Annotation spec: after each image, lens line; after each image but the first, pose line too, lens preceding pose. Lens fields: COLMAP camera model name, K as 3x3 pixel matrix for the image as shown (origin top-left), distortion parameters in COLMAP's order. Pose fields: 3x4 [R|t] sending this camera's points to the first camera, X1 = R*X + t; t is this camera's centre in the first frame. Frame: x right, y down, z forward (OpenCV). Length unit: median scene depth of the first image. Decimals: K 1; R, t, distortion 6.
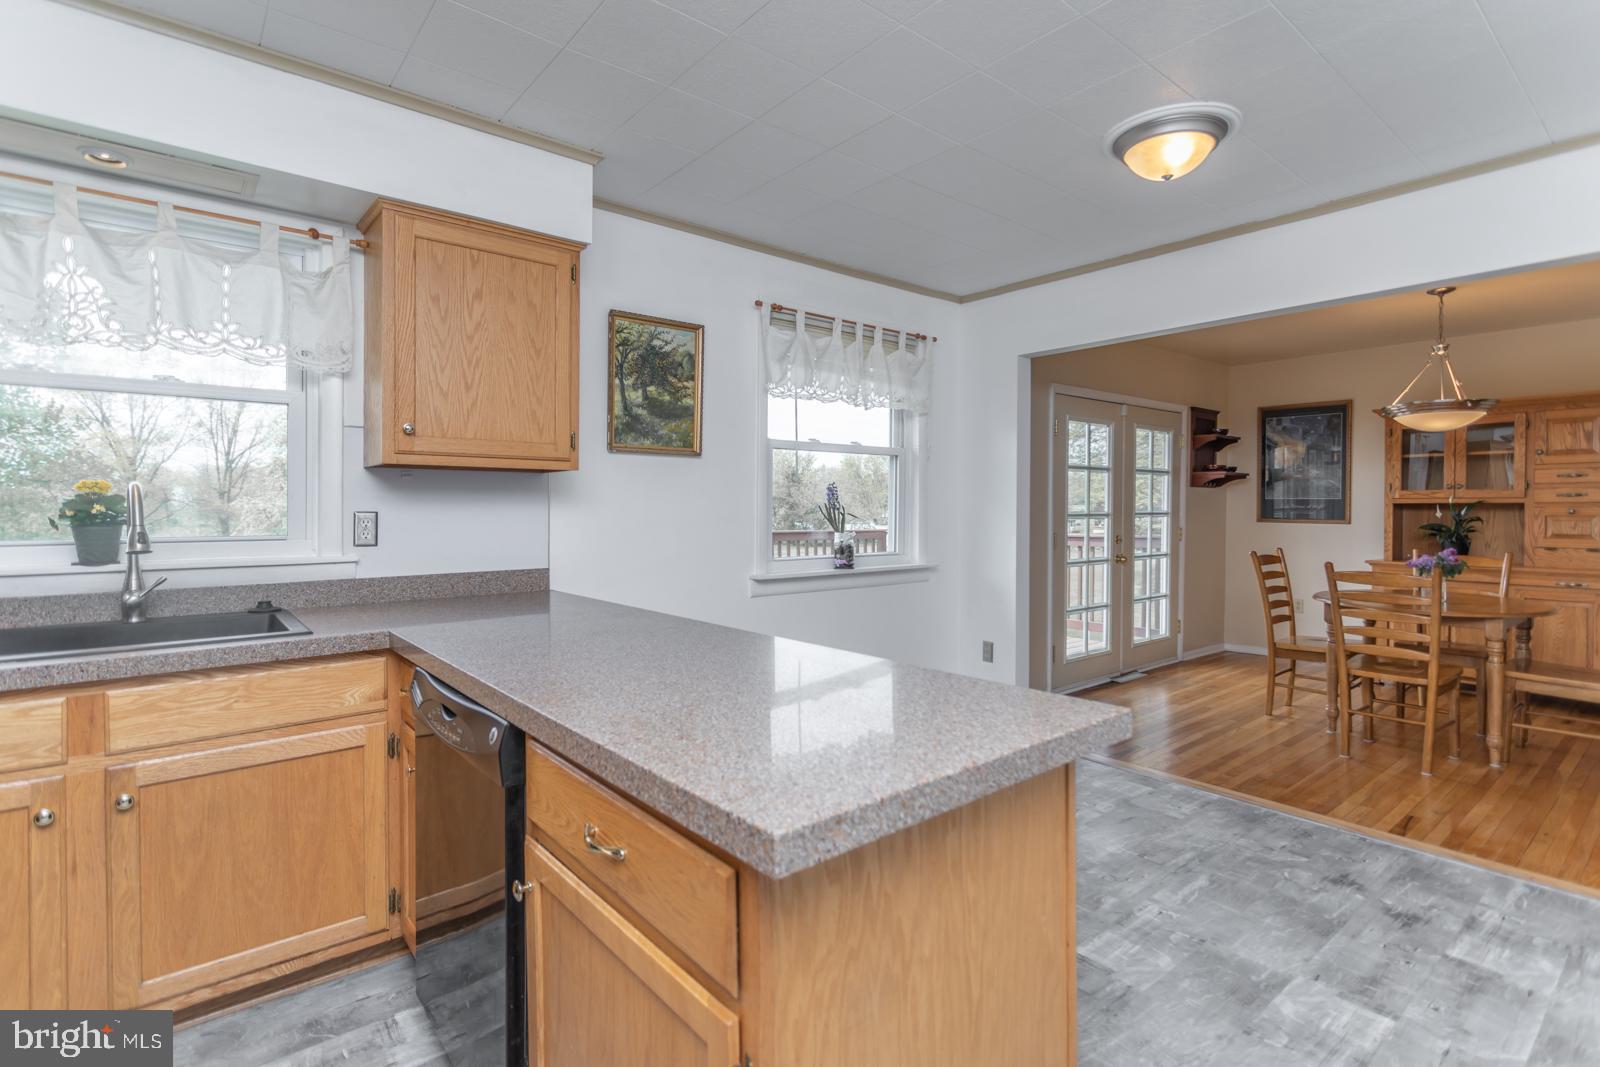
lens RADIAL K [[764.8, 0, 788.1], [0, 764.8, 511.5], [0, 0, 1]] dist [0.005935, 0.000646]
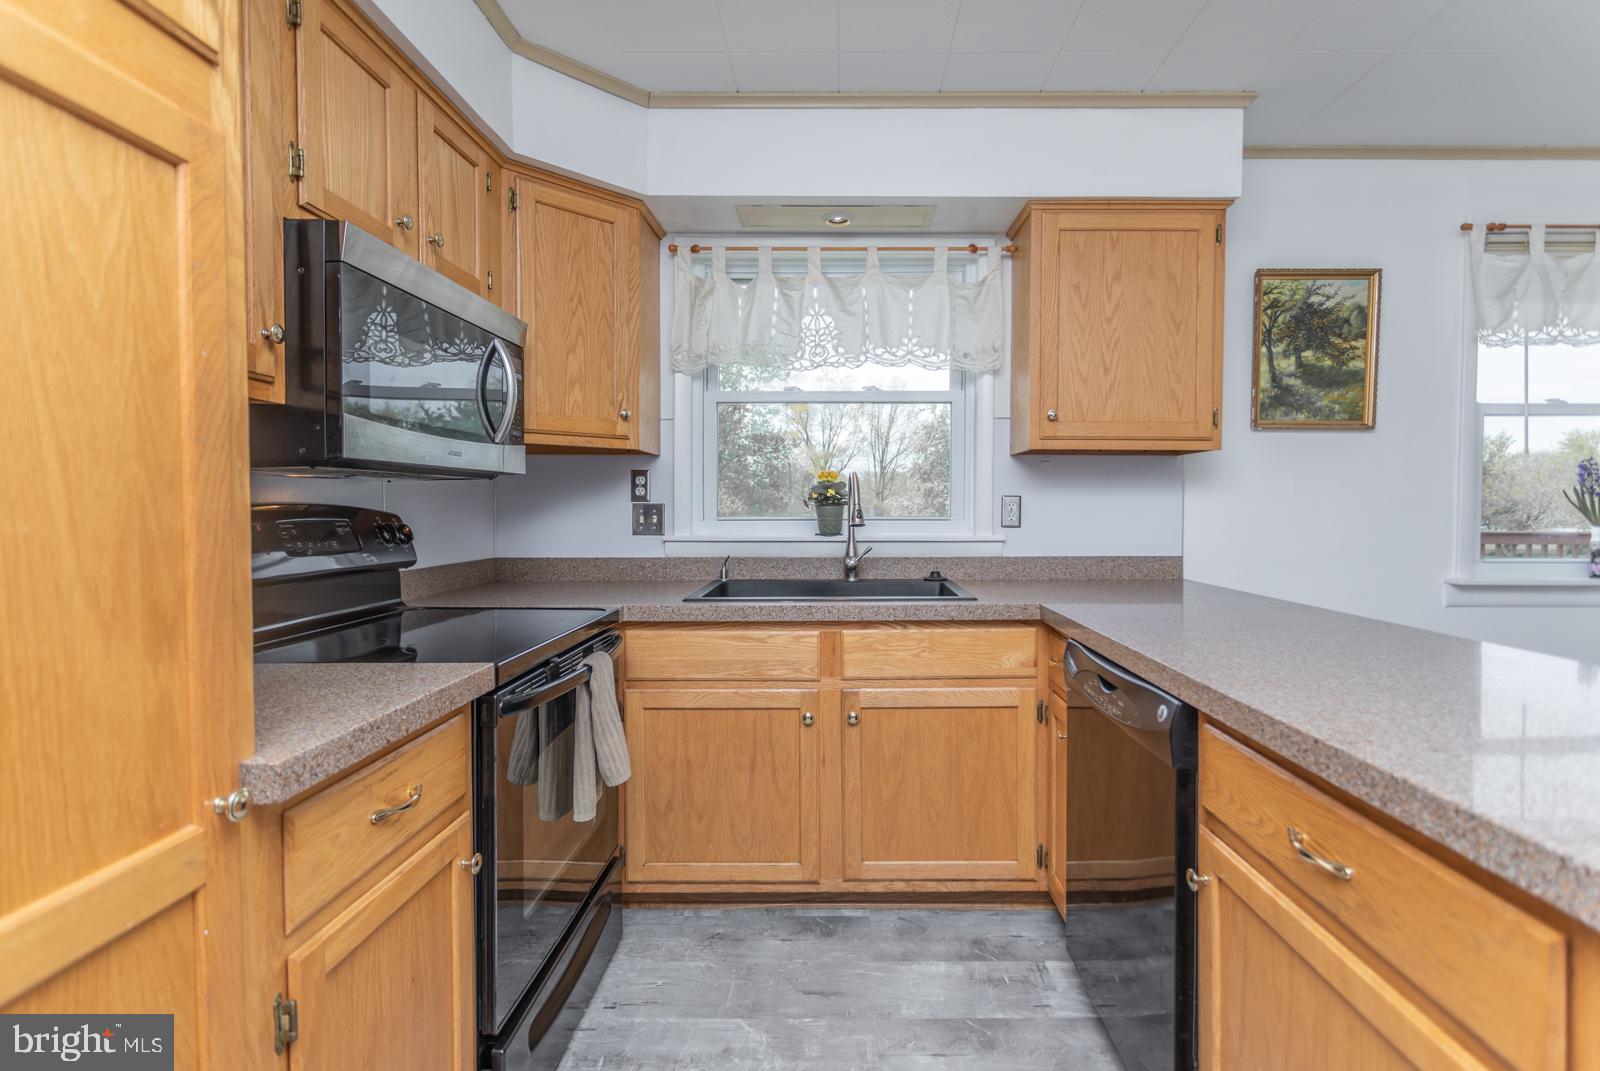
lens RADIAL K [[768.0, 0, 844.0], [0, 768.0, 522.1], [0, 0, 1]] dist [0.002729, -0.000306]
pose [[0.778458, 0.013360, -0.627554, -0.045360], [-0.003501, 0.999850, 0.016944, 0.018146], [0.627687, -0.010993, 0.778388, -0.001310]]
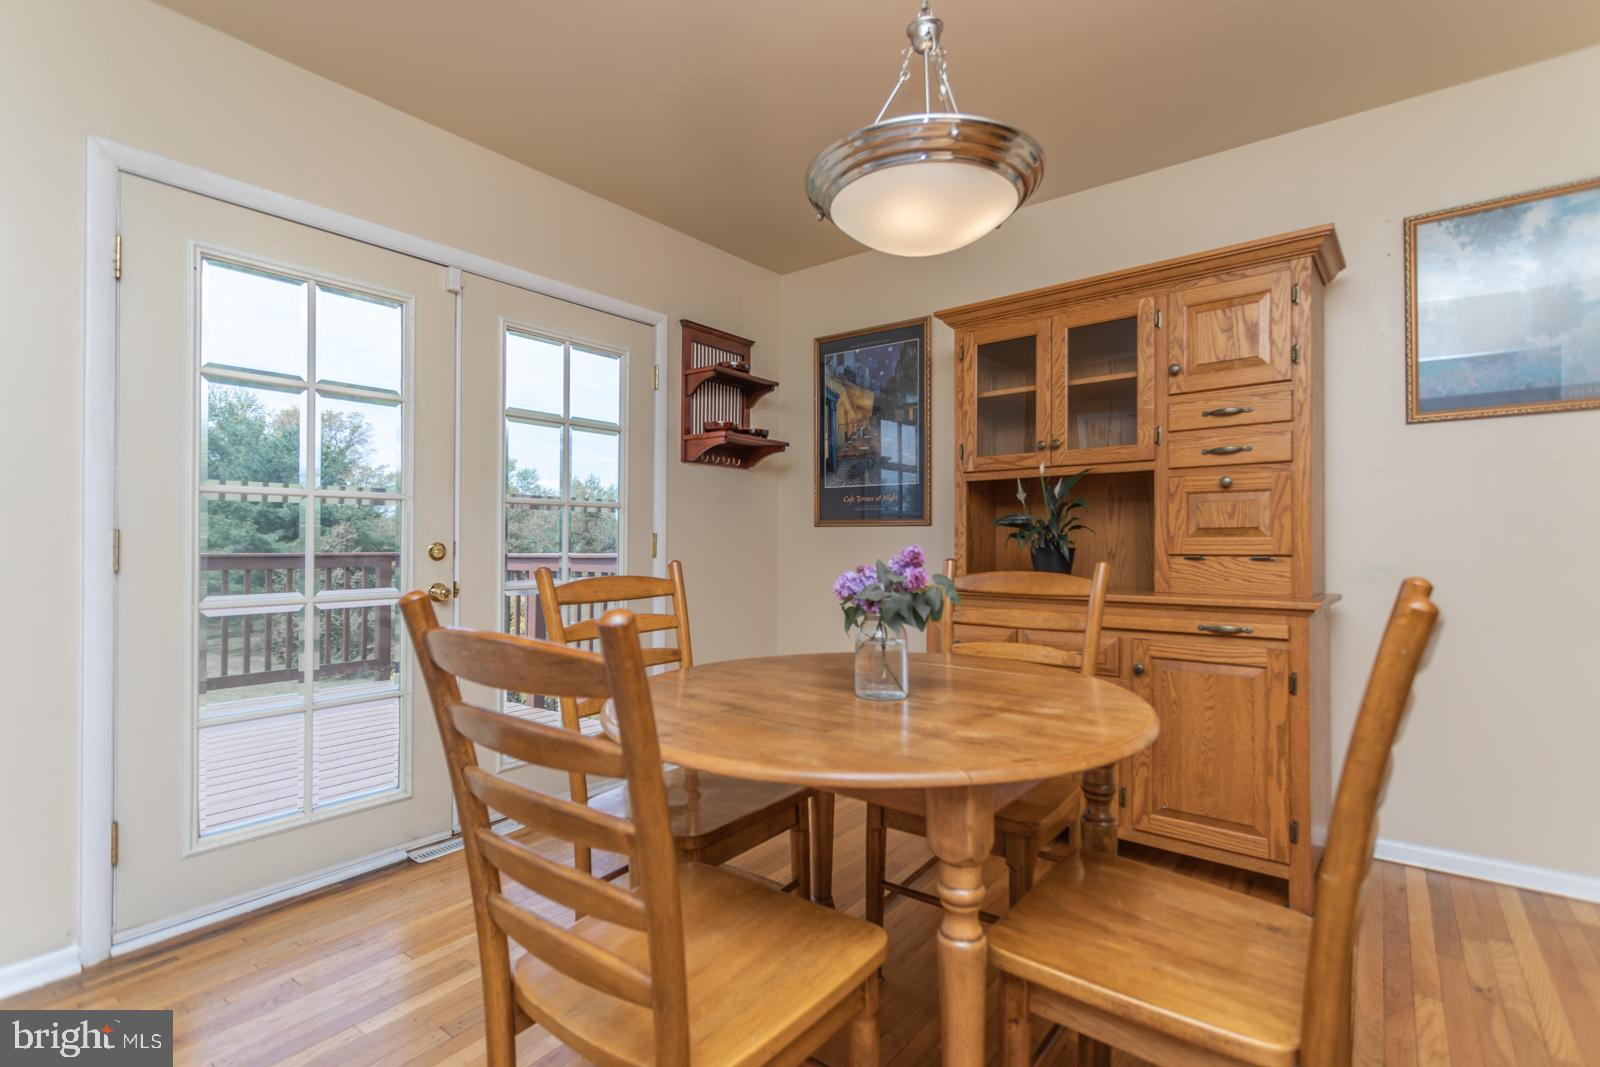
lens RADIAL K [[739.4, 0, 800.0], [0, 739.4, 533.5], [0, 0, 1]] dist [-0.001915, -0.000655]
pose [[0.975346, -0.003623, 0.220653, 1.119910], [0.007548, 0.999828, -0.016951, 0.067811], [-0.220554, 0.018199, 0.975205, 1.037926]]
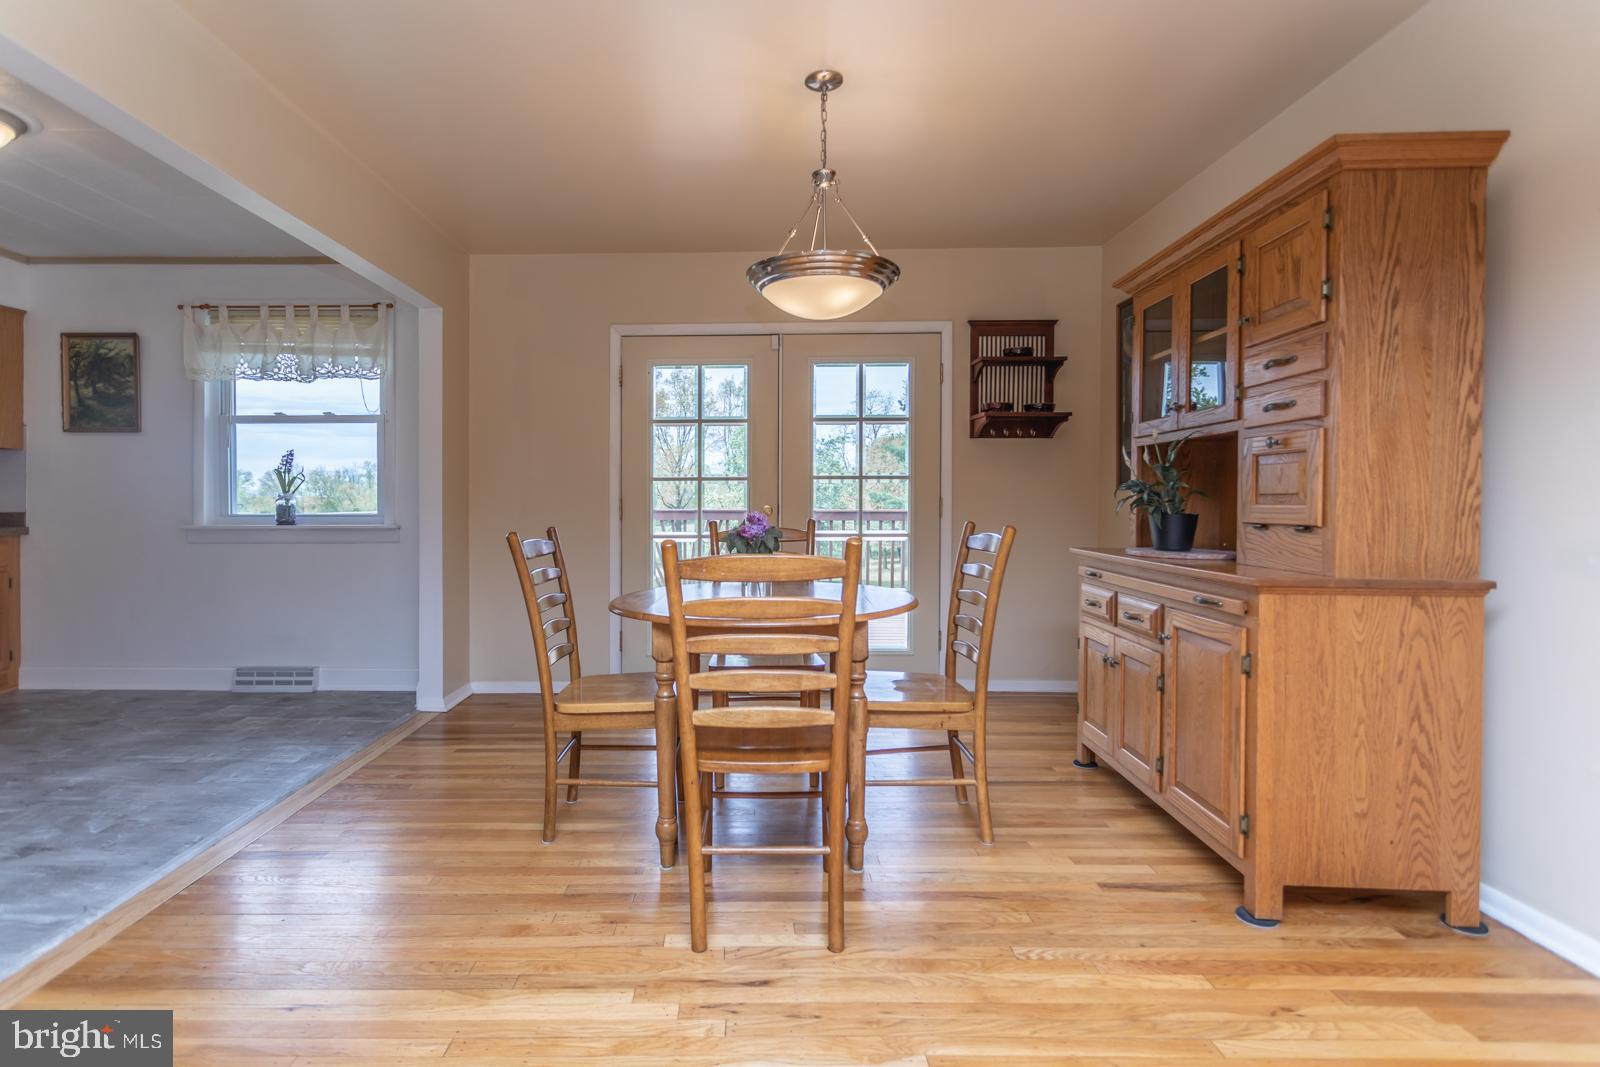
lens RADIAL K [[784.2, 0, 769.7], [0, 784.2, 505.3], [0, 0, 1]] dist [-0.011509, 0.000252]
pose [[0.765739, 0.000581, -0.643151, 1.897691], [-0.001118, 0.999999, -0.000428, 0.062995], [0.643151, 0.001047, 0.765739, 0.815232]]
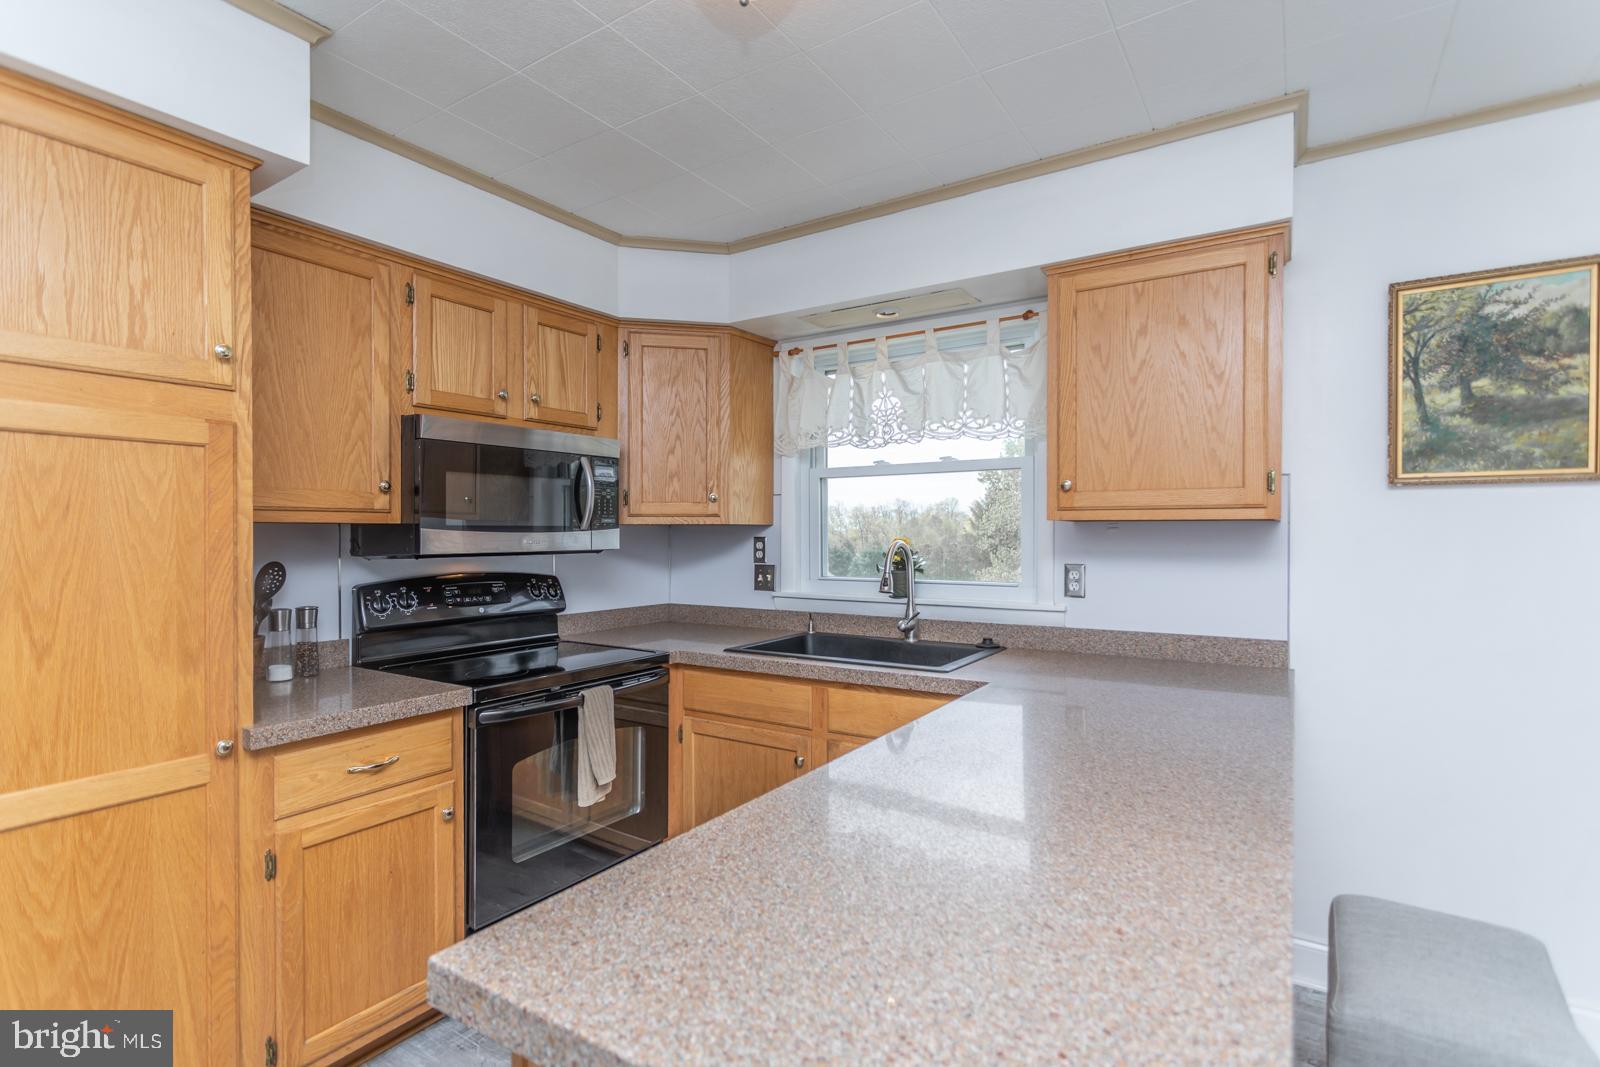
lens RADIAL K [[761.3, 0, 821.3], [0, 761.3, 533.5], [0, 0, 1]] dist [0.002732, 0.000529]
pose [[0.319975, -0.000358, -0.947426, 0.290605], [-0.004944, 0.999986, -0.002048, -0.034504], [0.947413, 0.005339, 0.319969, 0.312211]]
